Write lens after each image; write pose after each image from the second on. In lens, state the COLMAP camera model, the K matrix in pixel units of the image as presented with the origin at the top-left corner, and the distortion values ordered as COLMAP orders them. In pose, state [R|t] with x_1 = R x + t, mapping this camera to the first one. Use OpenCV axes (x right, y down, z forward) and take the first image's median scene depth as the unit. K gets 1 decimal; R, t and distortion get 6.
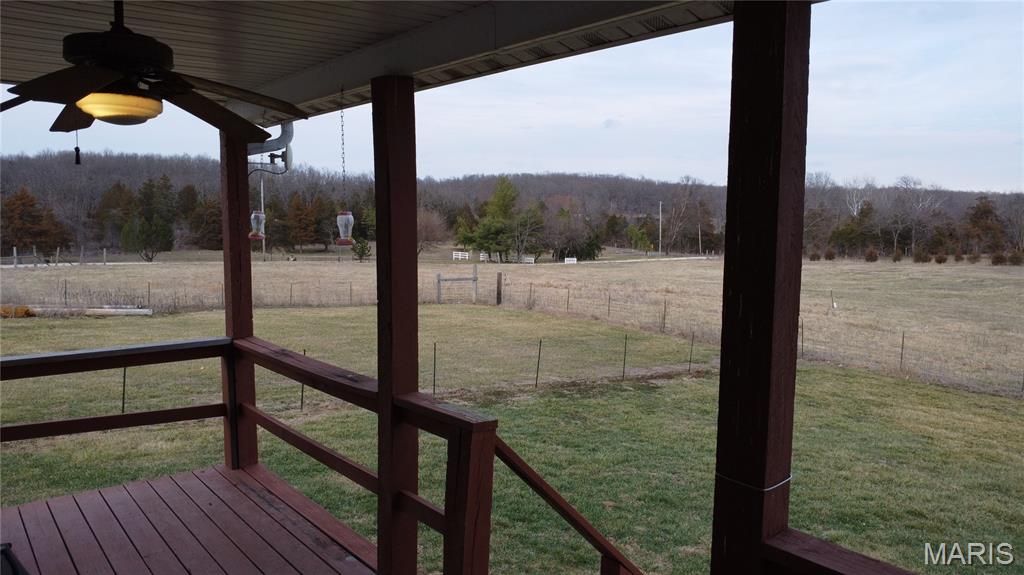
lens RADIAL K [[742.3, 0, 515.0], [0, 742.3, 291.6], [0, 0, 1]] dist [-0.025491, -0.017399]
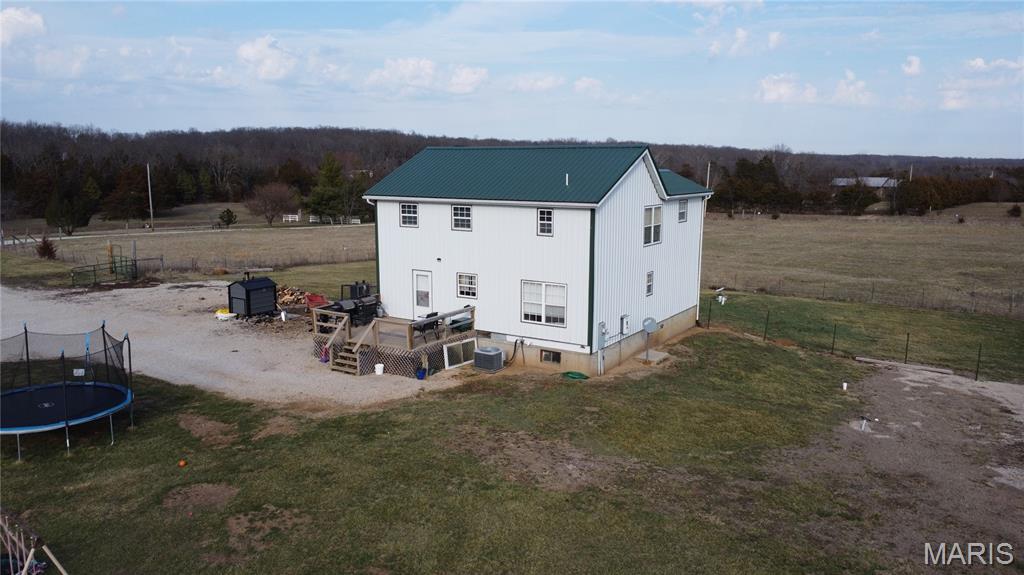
lens RADIAL K [[742.3, 0, 515.0], [0, 742.3, 291.6], [0, 0, 1]] dist [-0.025491, -0.017399]
pose [[0.949918, -0.055340, 0.307560, -0.132924], [0.033678, 0.996592, 0.075300, -0.010932], [-0.310679, -0.061171, 0.948544, -0.297345]]
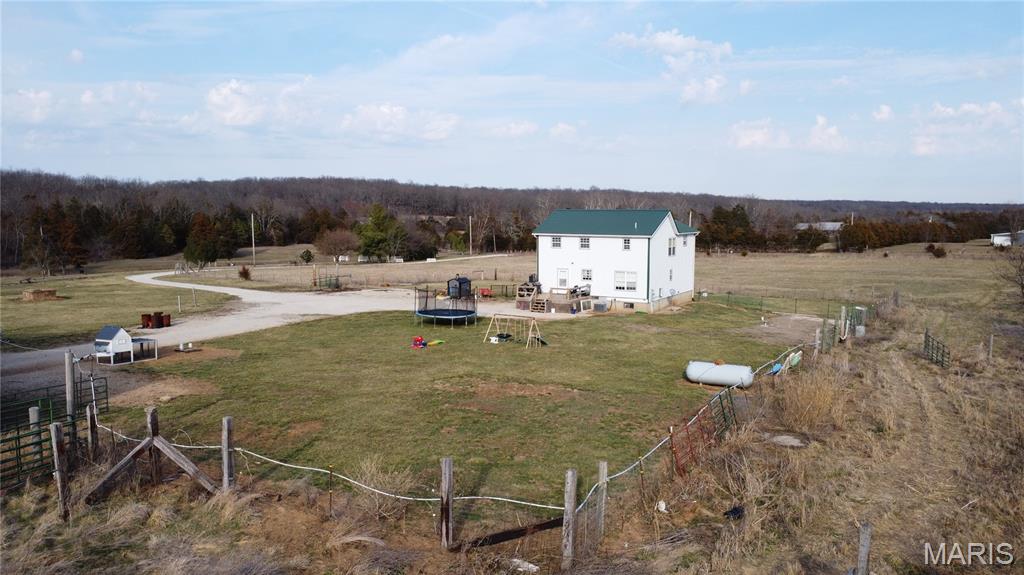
lens RADIAL K [[742.3, 0, 515.0], [0, 742.3, 291.6], [0, 0, 1]] dist [-0.025491, -0.017399]
pose [[0.941184, -0.041838, 0.335293, -0.304167], [0.039080, 0.999124, 0.014972, 0.007980], [-0.335626, -0.000988, 0.941995, -0.546704]]
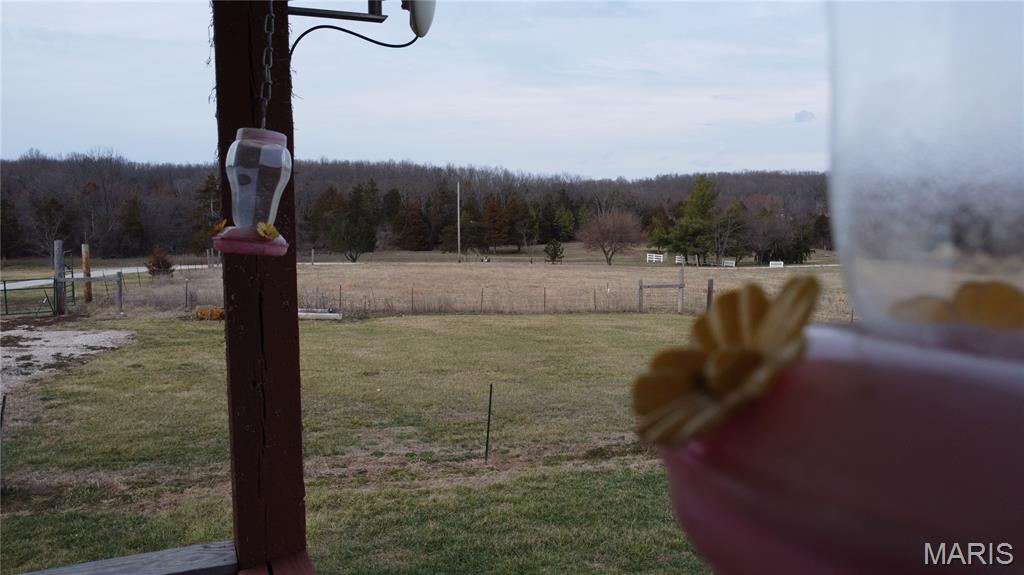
lens RADIAL K [[742.3, 0, 515.0], [0, 742.3, 291.6], [0, 0, 1]] dist [-0.025491, -0.017399]
pose [[0.967814, 0.017851, -0.251032, -0.008700], [-0.018321, 0.999832, 0.000464, -0.002555], [0.250998, 0.004150, 0.967979, 0.033072]]
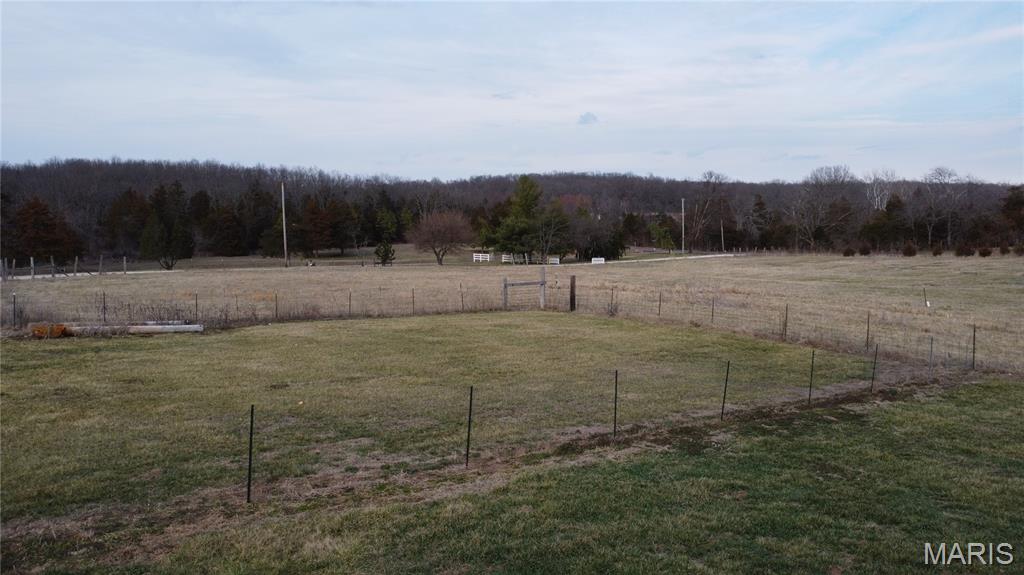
lens RADIAL K [[742.3, 0, 515.0], [0, 742.3, 291.6], [0, 0, 1]] dist [-0.025491, -0.017399]
pose [[0.999817, -0.017937, -0.006717, -0.030388], [0.017929, 0.999839, -0.001223, -0.002148], [0.006738, 0.001102, 0.999977, 0.032110]]
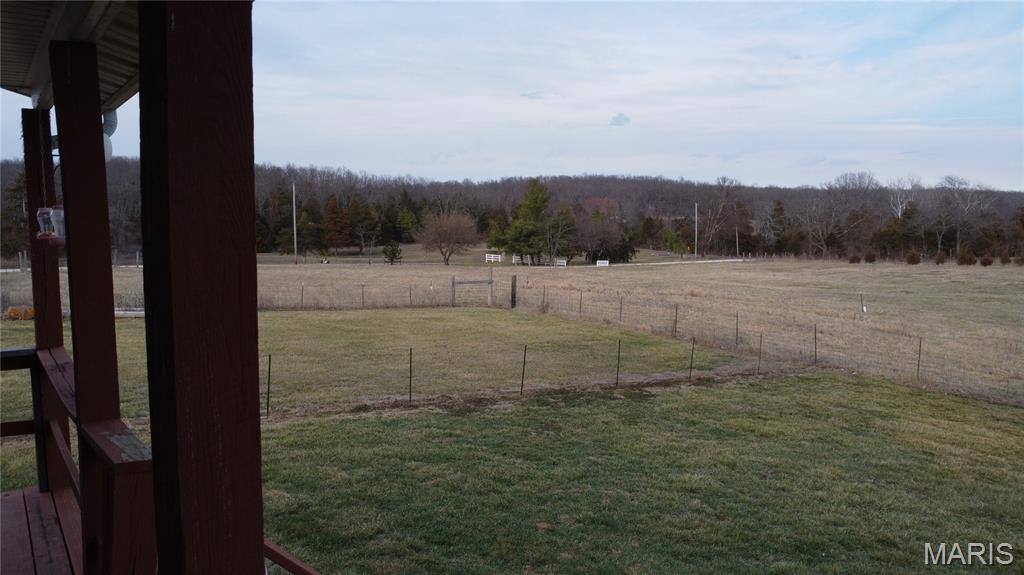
lens RADIAL K [[742.3, 0, 515.0], [0, 742.3, 291.6], [0, 0, 1]] dist [-0.025491, -0.017399]
pose [[0.998600, 0.001526, -0.052878, 0.011527], [-0.001709, 0.999993, -0.003409, -0.000231], [0.052873, 0.003494, 0.998595, 0.006070]]
